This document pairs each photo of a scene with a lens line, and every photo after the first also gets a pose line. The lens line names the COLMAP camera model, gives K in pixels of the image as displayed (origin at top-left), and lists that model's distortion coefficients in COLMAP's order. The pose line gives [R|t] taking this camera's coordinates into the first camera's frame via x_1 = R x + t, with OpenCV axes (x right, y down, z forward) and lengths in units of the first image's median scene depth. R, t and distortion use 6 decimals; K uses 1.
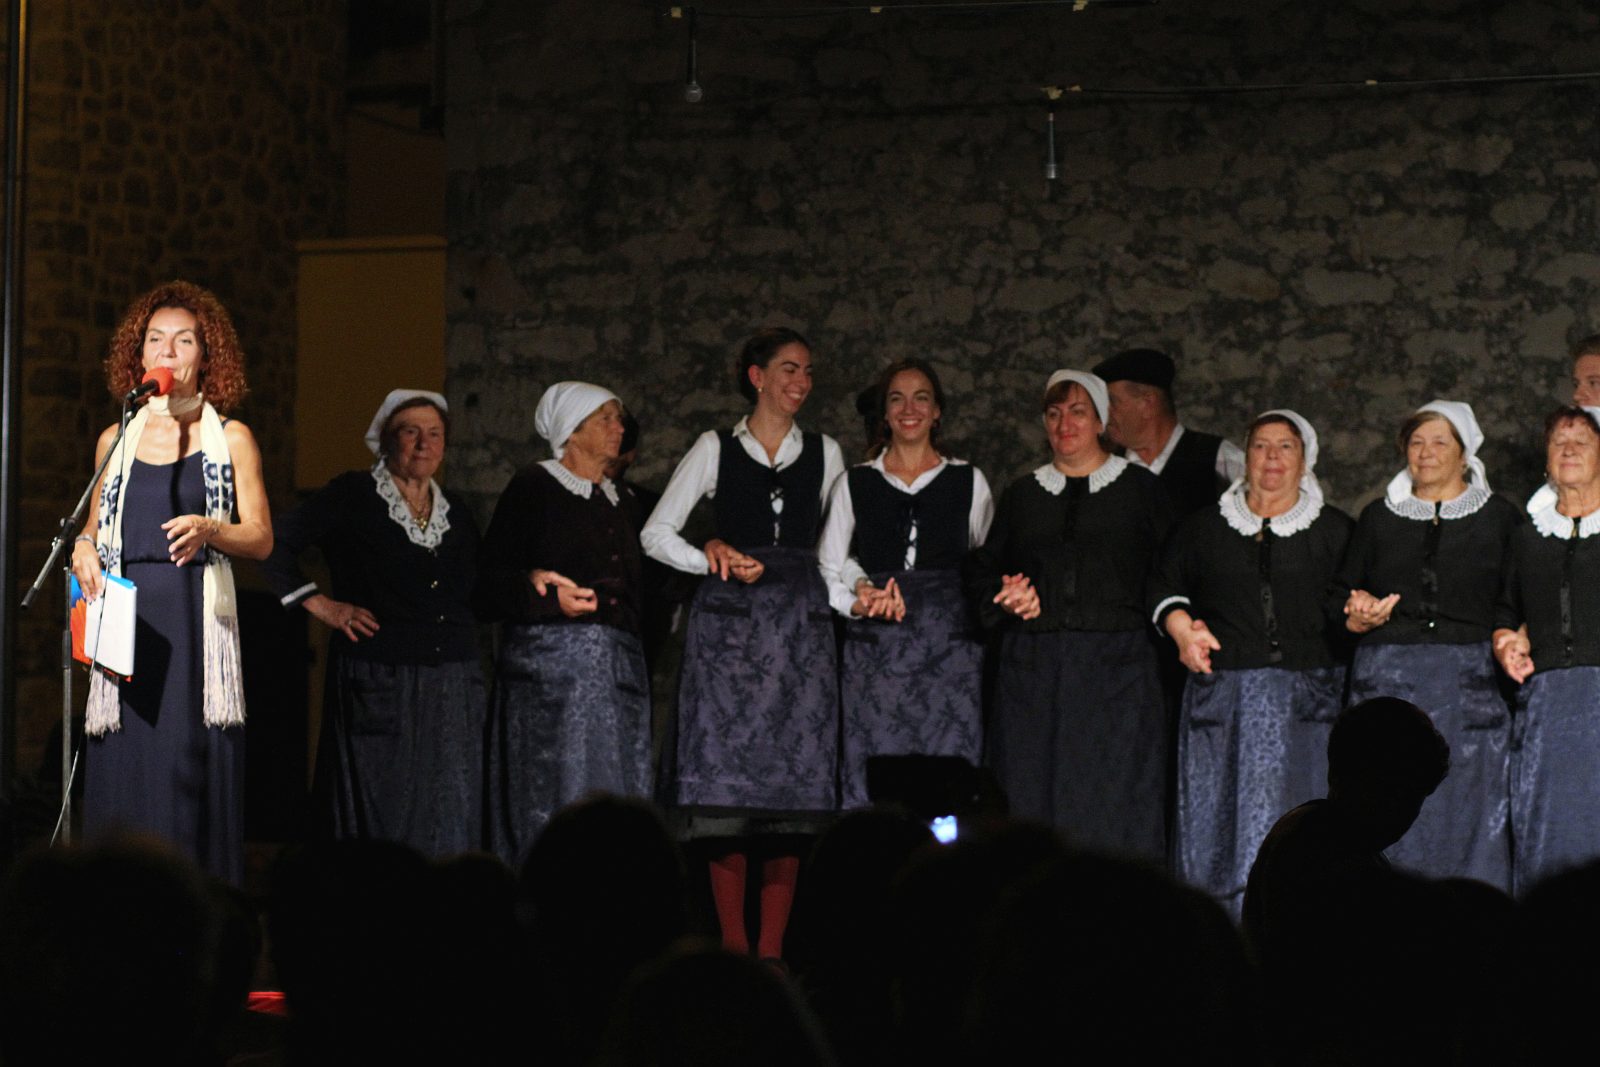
lens RADIAL K [[6072.7, 0, 800.1], [0, 6072.7, 536.5], [0, 0, 1]] dist [-0.085486, -1.263526]
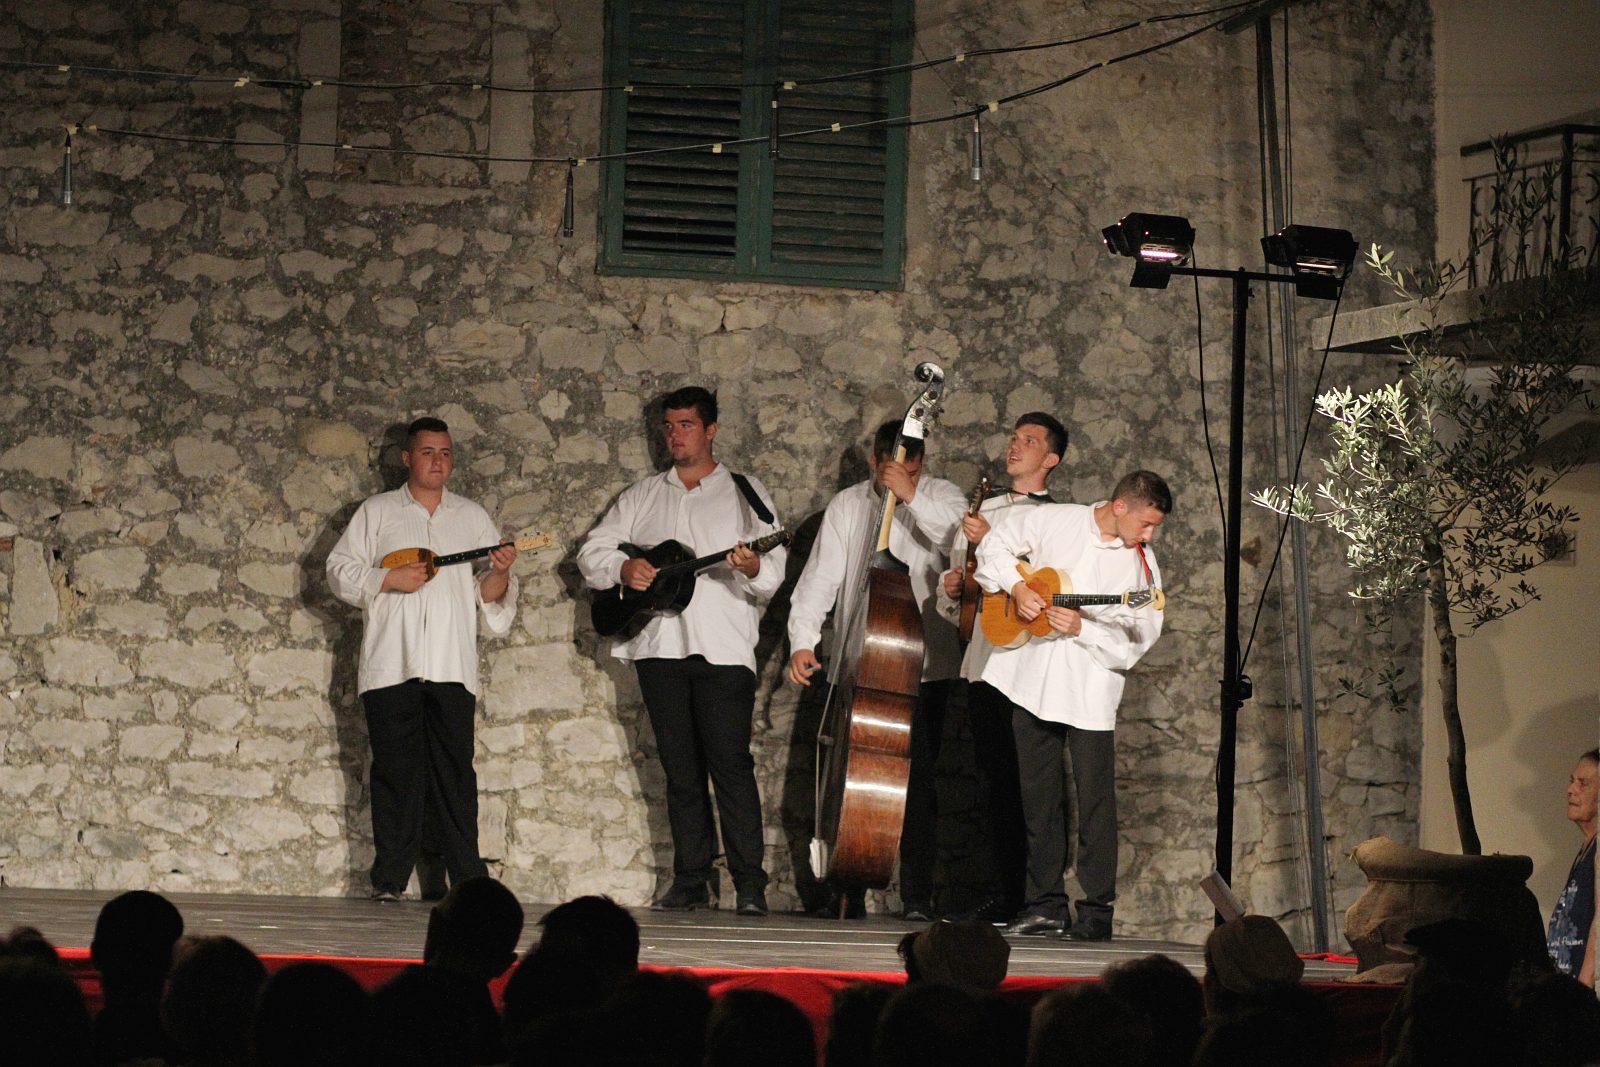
lens RADIAL K [[6072.7, 0, 800.1], [0, 6072.7, 536.5], [0, 0, 1]] dist [-0.085486, -1.263526]
pose [[0.833875, 0.041208, 0.550412, -0.408129], [-0.067559, 0.997331, 0.027685, -0.032052], [-0.547803, -0.060272, 0.834434, -0.037410]]
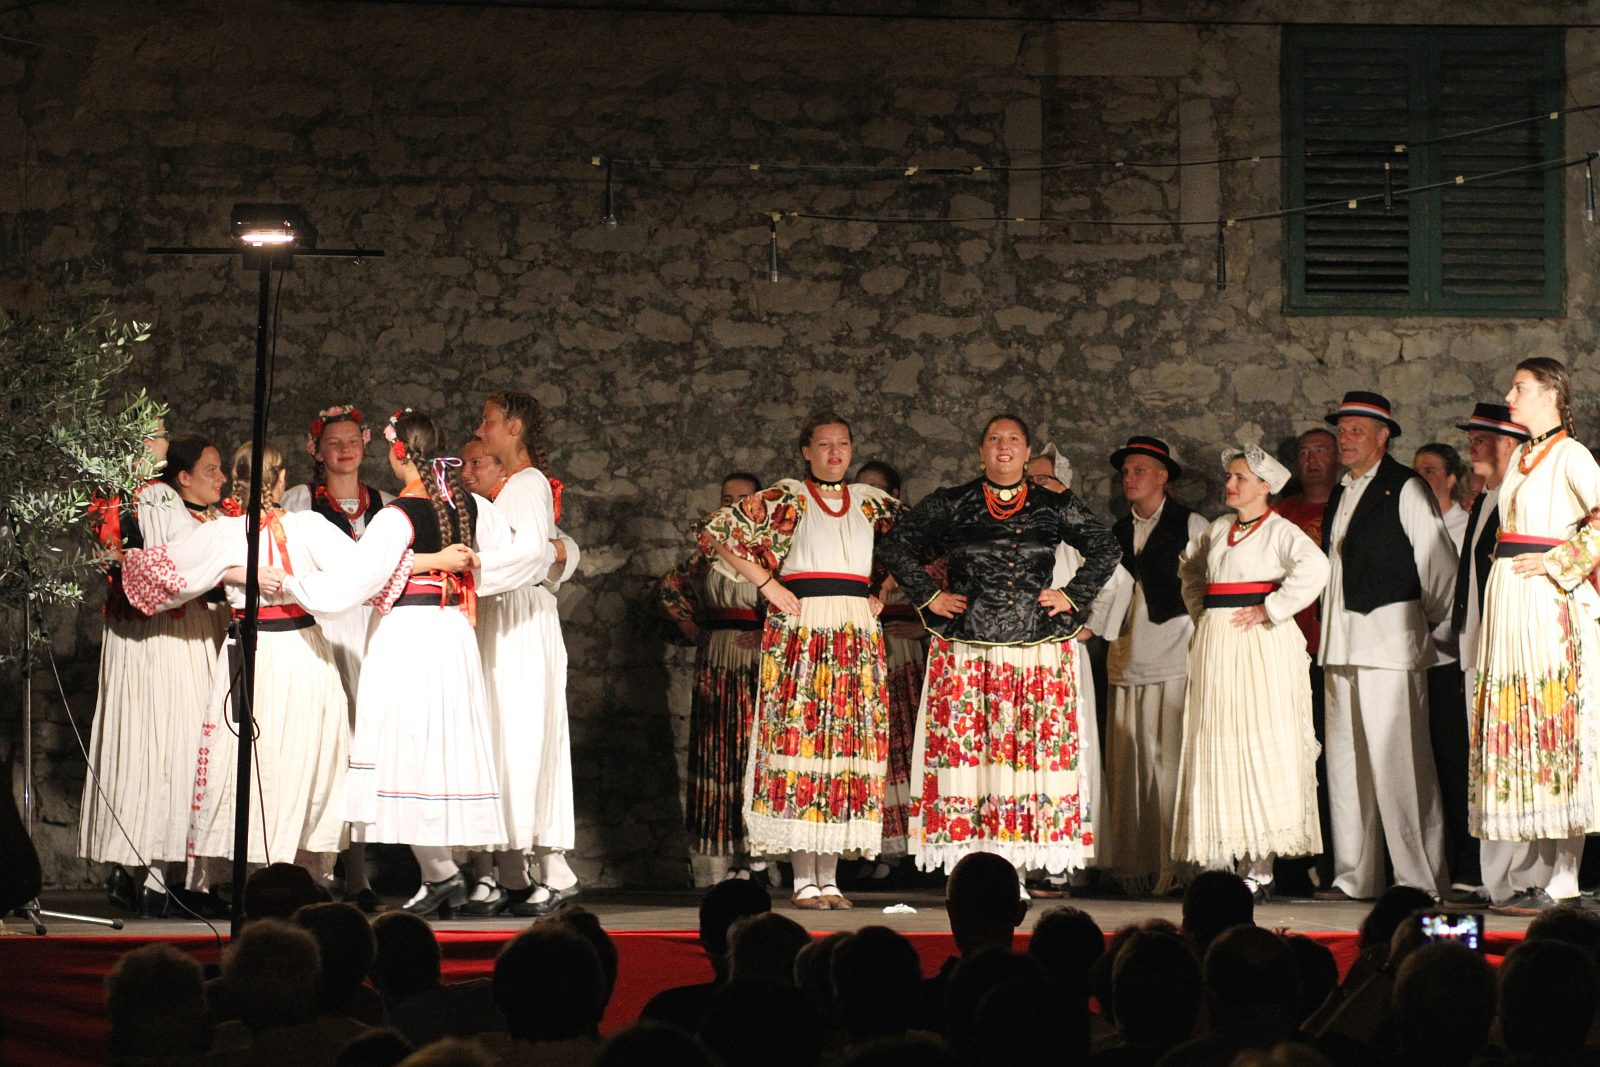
lens RADIAL K [[6072.7, 0, 800.1], [0, 6072.7, 536.5], [0, 0, 1]] dist [-0.085486, -1.263526]
pose [[0.910790, 0.005911, 0.412827, -0.426230], [-0.021865, 0.999185, 0.033933, -0.041941], [-0.412290, -0.039932, 0.910177, -0.172787]]
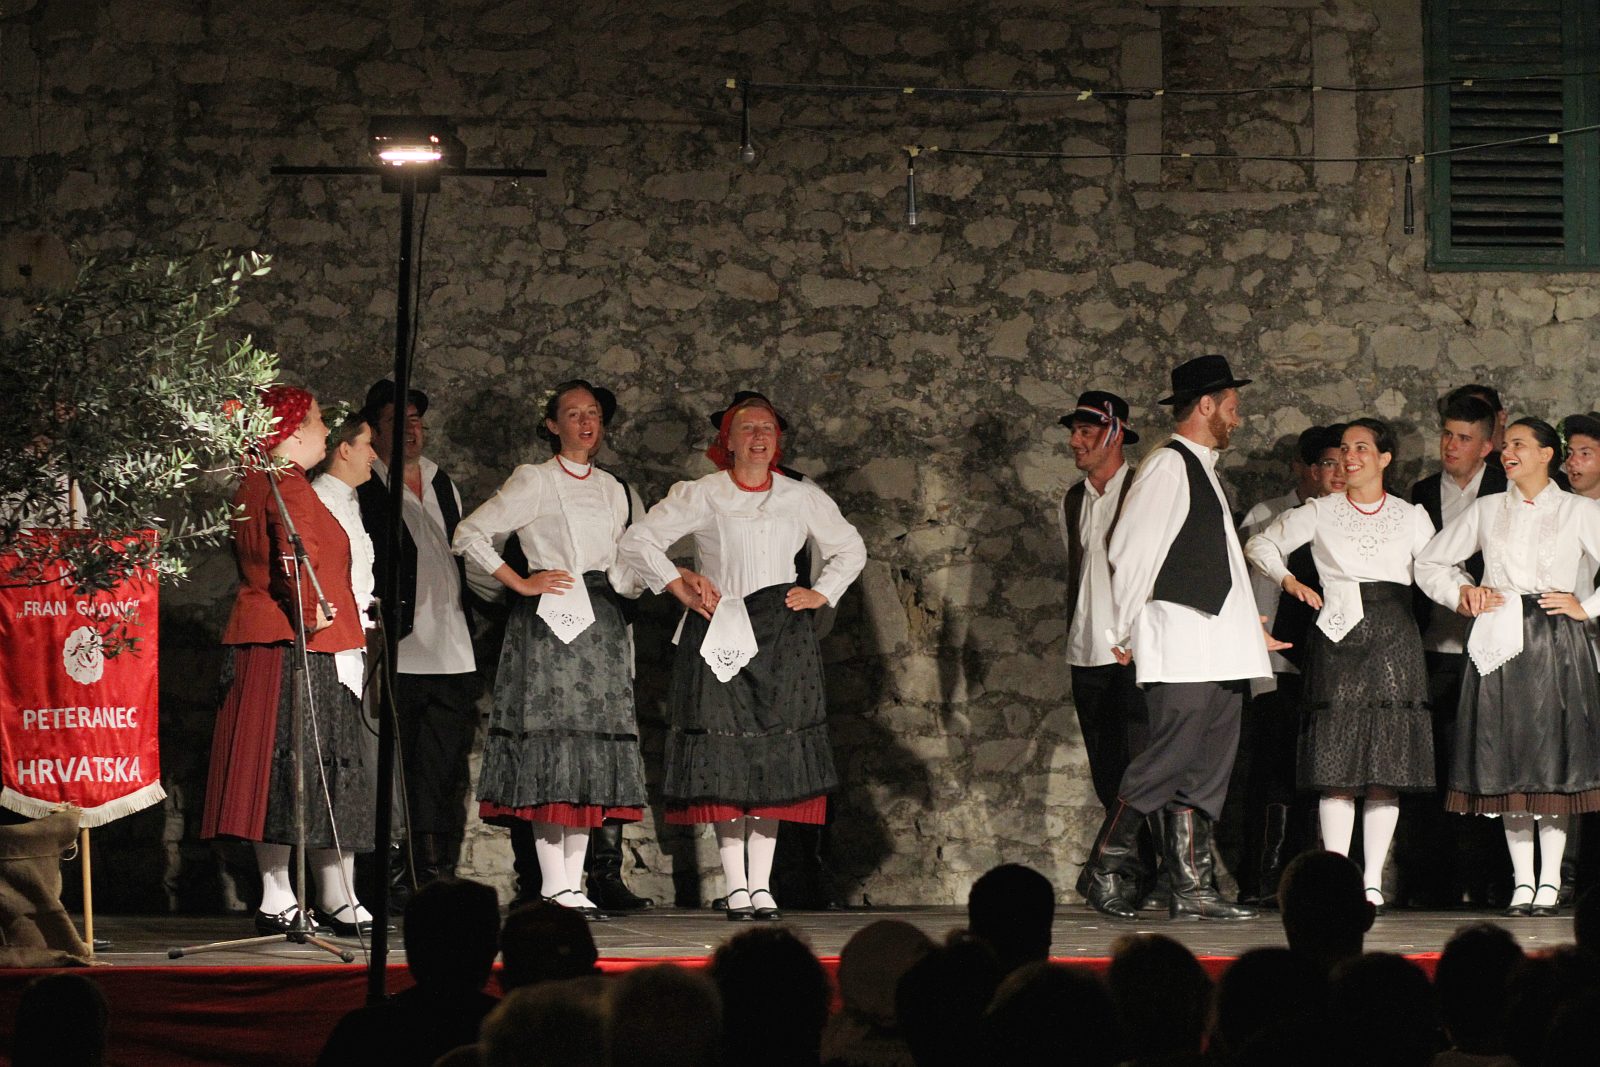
lens RADIAL K [[6072.7, 0, 800.1], [0, 6072.7, 536.5], [0, 0, 1]] dist [-0.085486, -1.263526]
pose [[0.896657, 0.004769, 0.442701, -0.425322], [-0.020519, 0.999315, 0.030795, -0.029868], [-0.442251, -0.036696, 0.896140, -0.034125]]
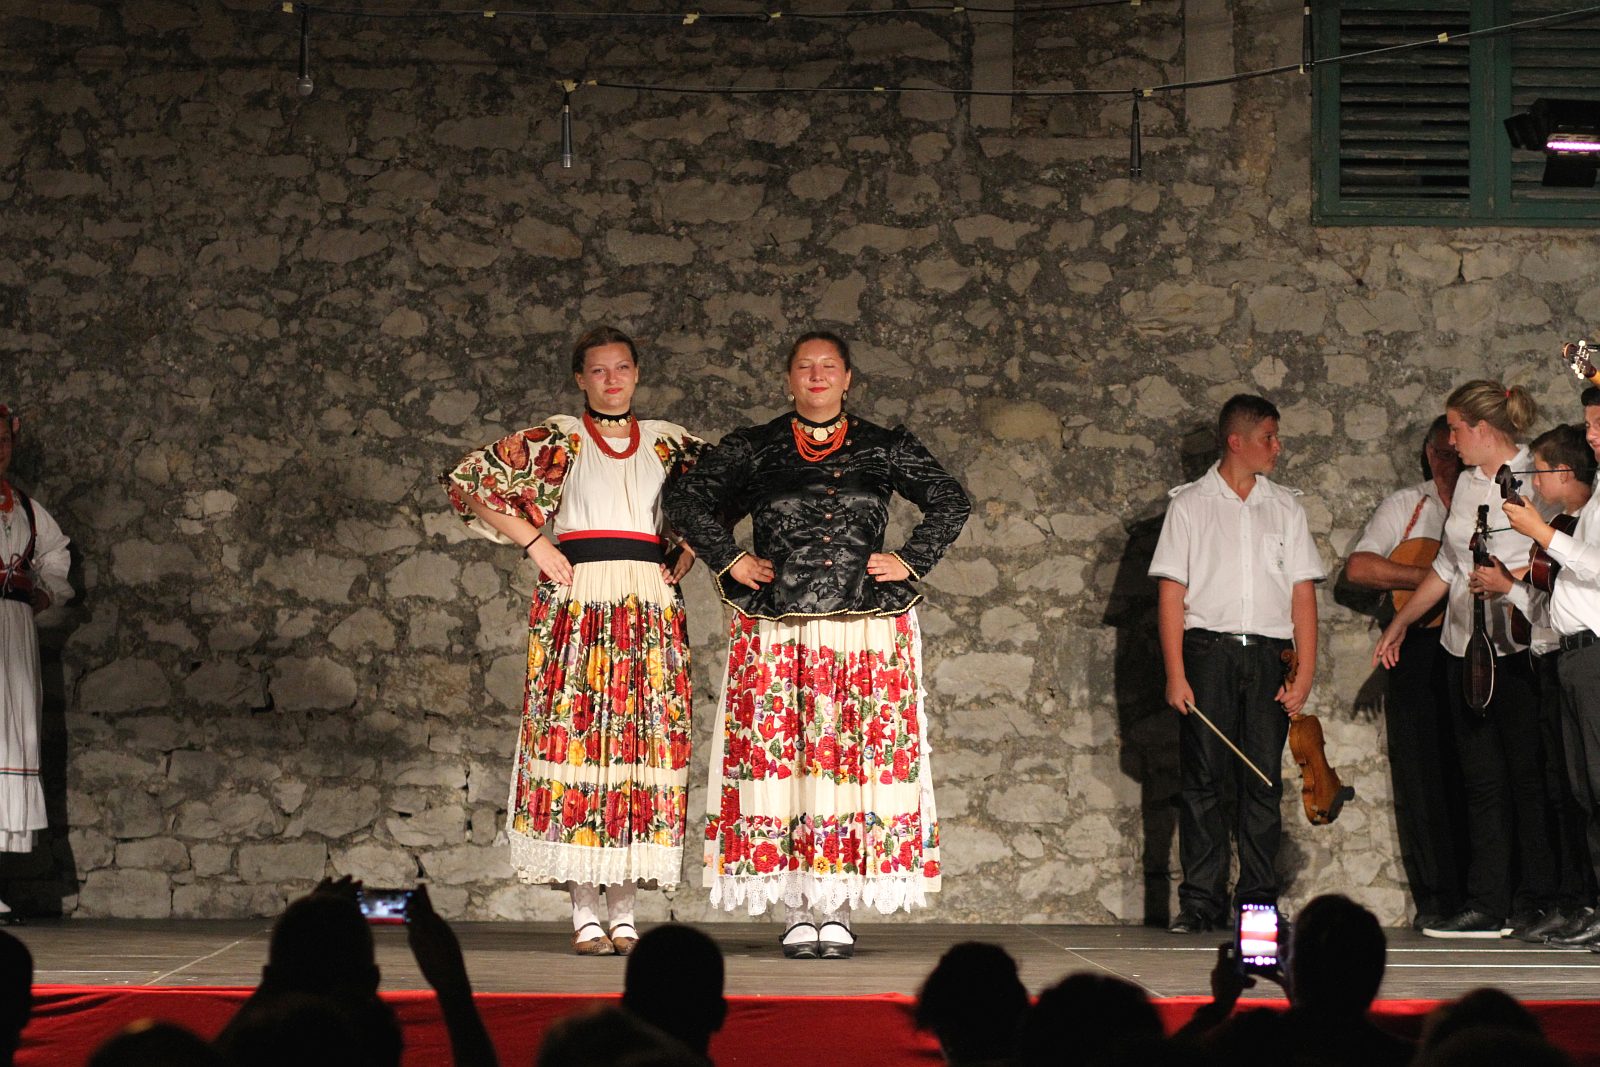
lens RADIAL K [[6072.7, 0, 800.1], [0, 6072.7, 536.5], [0, 0, 1]] dist [-0.085486, -1.263526]
pose [[0.948248, 0.009142, 0.317398, -0.217251], [-0.021415, 0.999151, 0.035199, -0.028684], [-0.316806, -0.040175, 0.947639, -0.007796]]
